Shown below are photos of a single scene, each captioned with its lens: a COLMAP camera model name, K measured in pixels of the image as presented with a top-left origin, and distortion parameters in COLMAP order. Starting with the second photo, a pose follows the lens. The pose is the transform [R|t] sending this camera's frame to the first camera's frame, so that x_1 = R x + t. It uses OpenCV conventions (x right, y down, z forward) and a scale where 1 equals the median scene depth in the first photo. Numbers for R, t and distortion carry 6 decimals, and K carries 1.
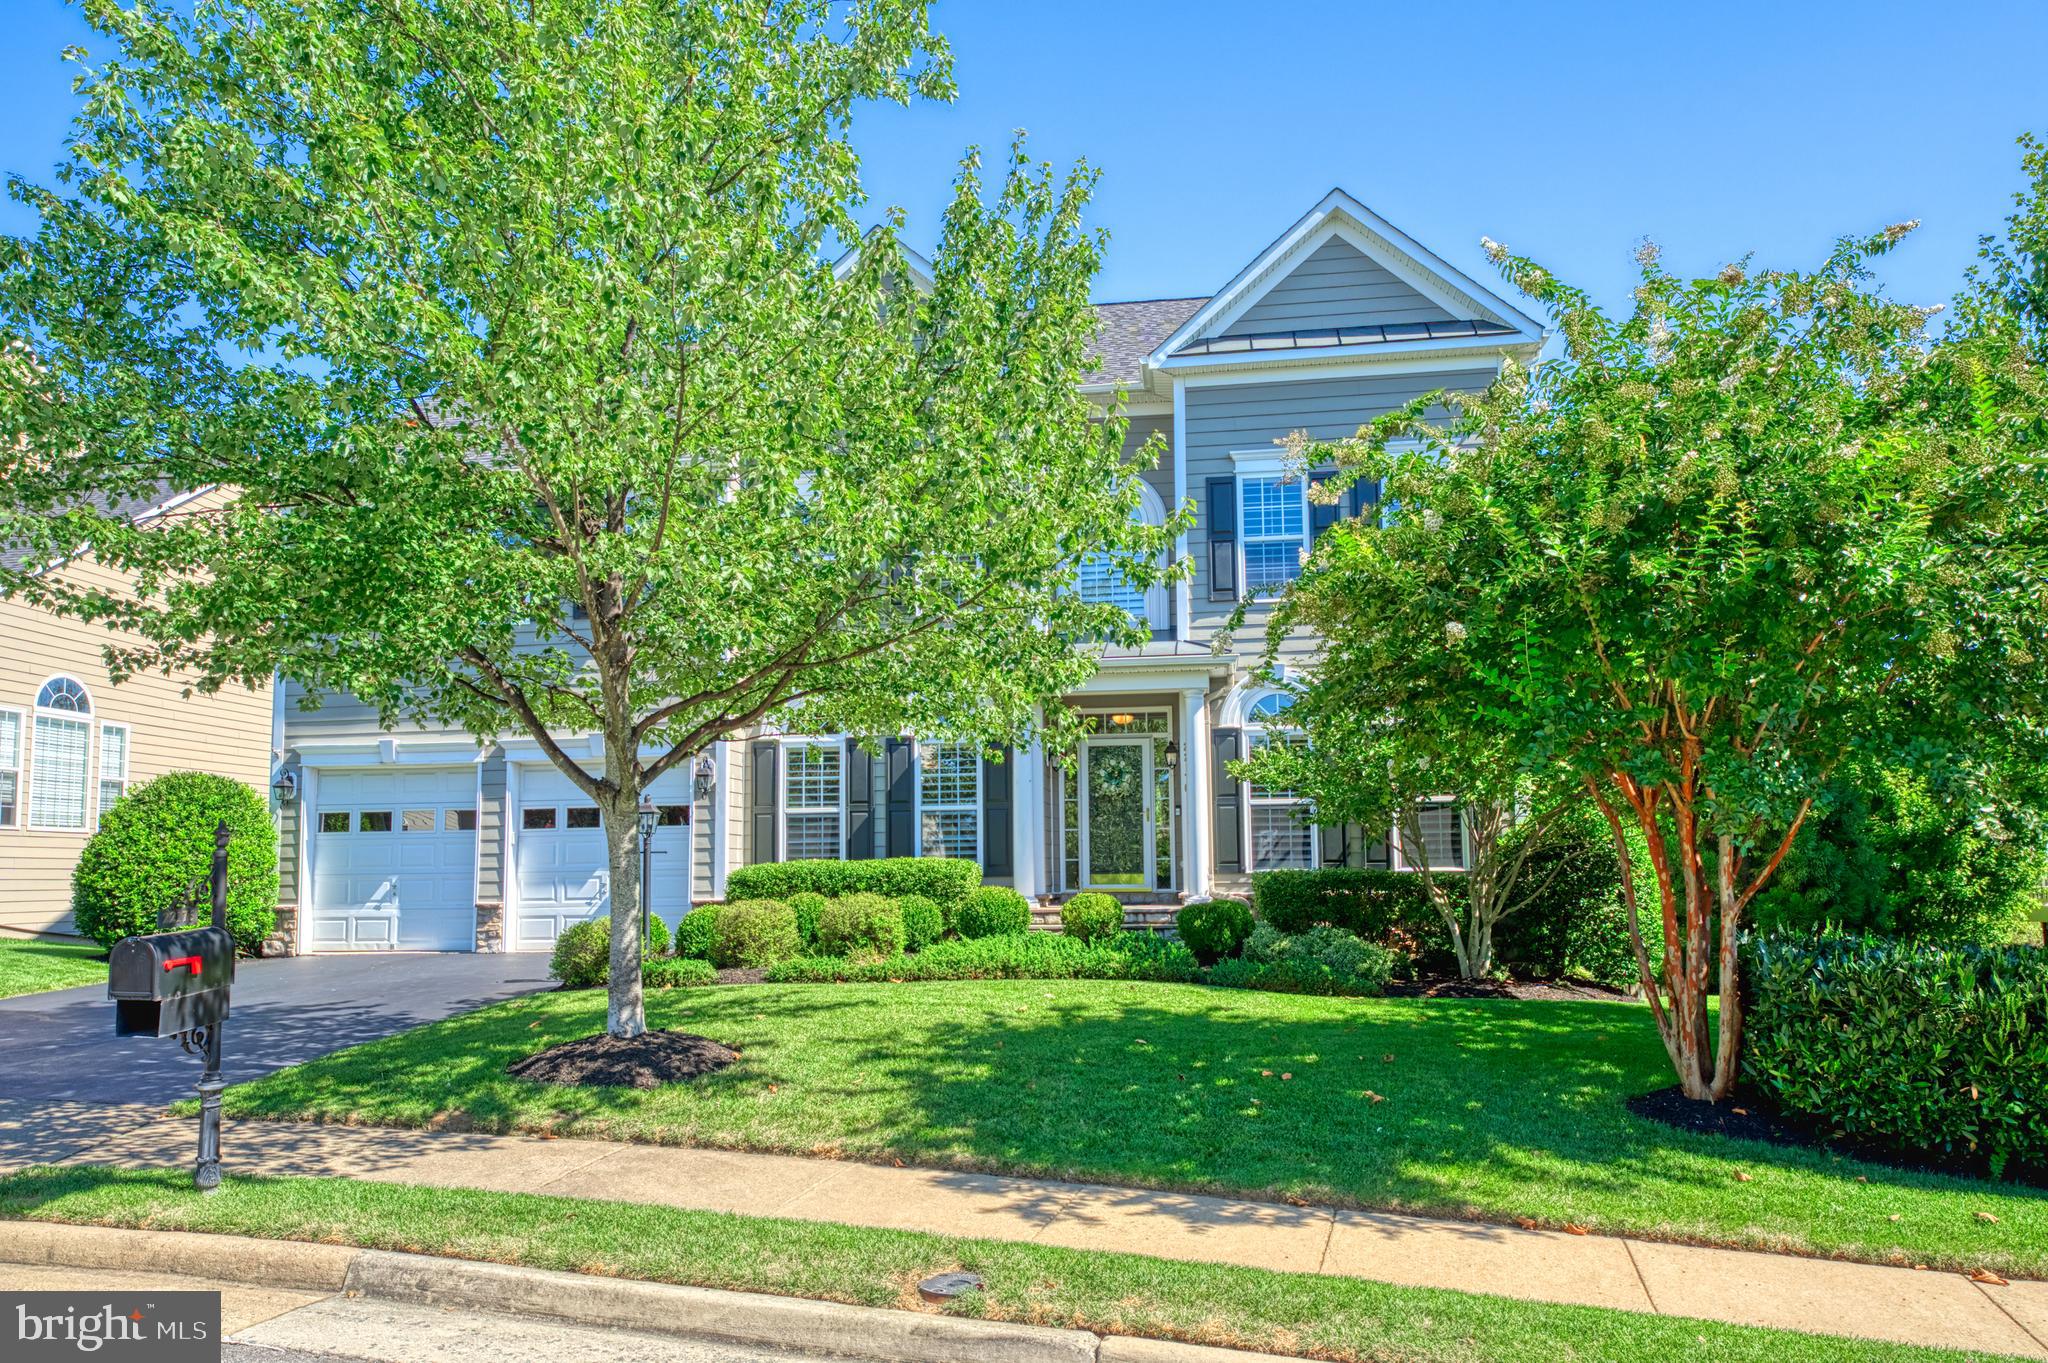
lens RADIAL K [[1326.5, 0, 1032.6], [0, 1326.5, 675.5], [0, 0, 1]] dist [-0.000543, -0.001227]
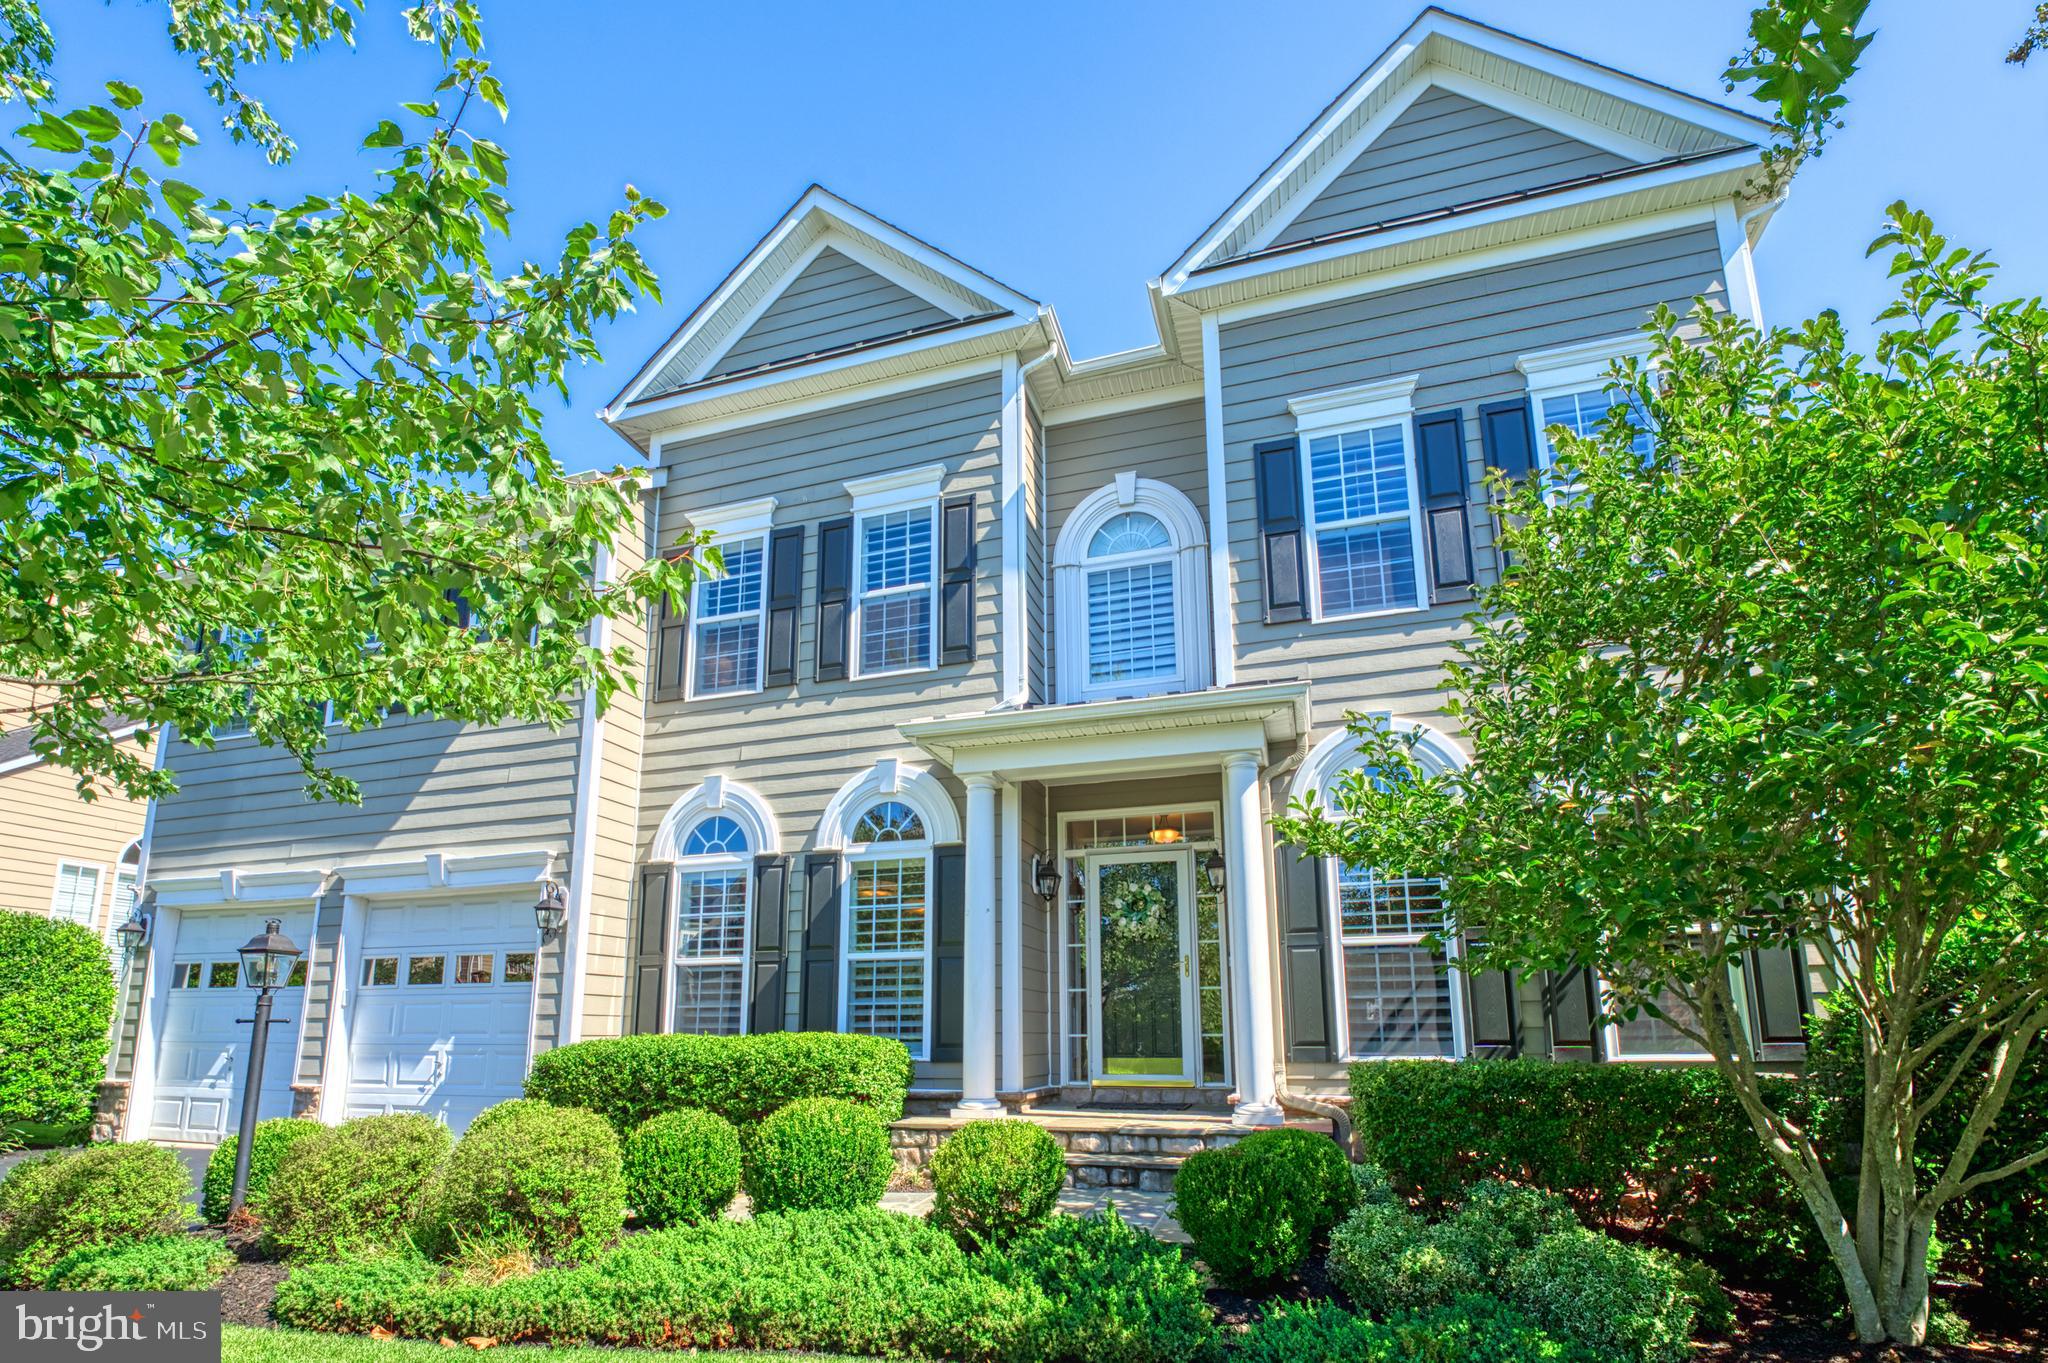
lens RADIAL K [[1206.4, 0, 1009.6], [0, 1206.4, 703.5], [0, 0, 1]] dist [-0.030938, 0.001004]
pose [[0.993518, -0.024389, -0.111025, 0.068503], [0.010720, 0.992462, -0.122083, 0.047044], [0.113166, 0.120102, 0.986291, 0.383136]]
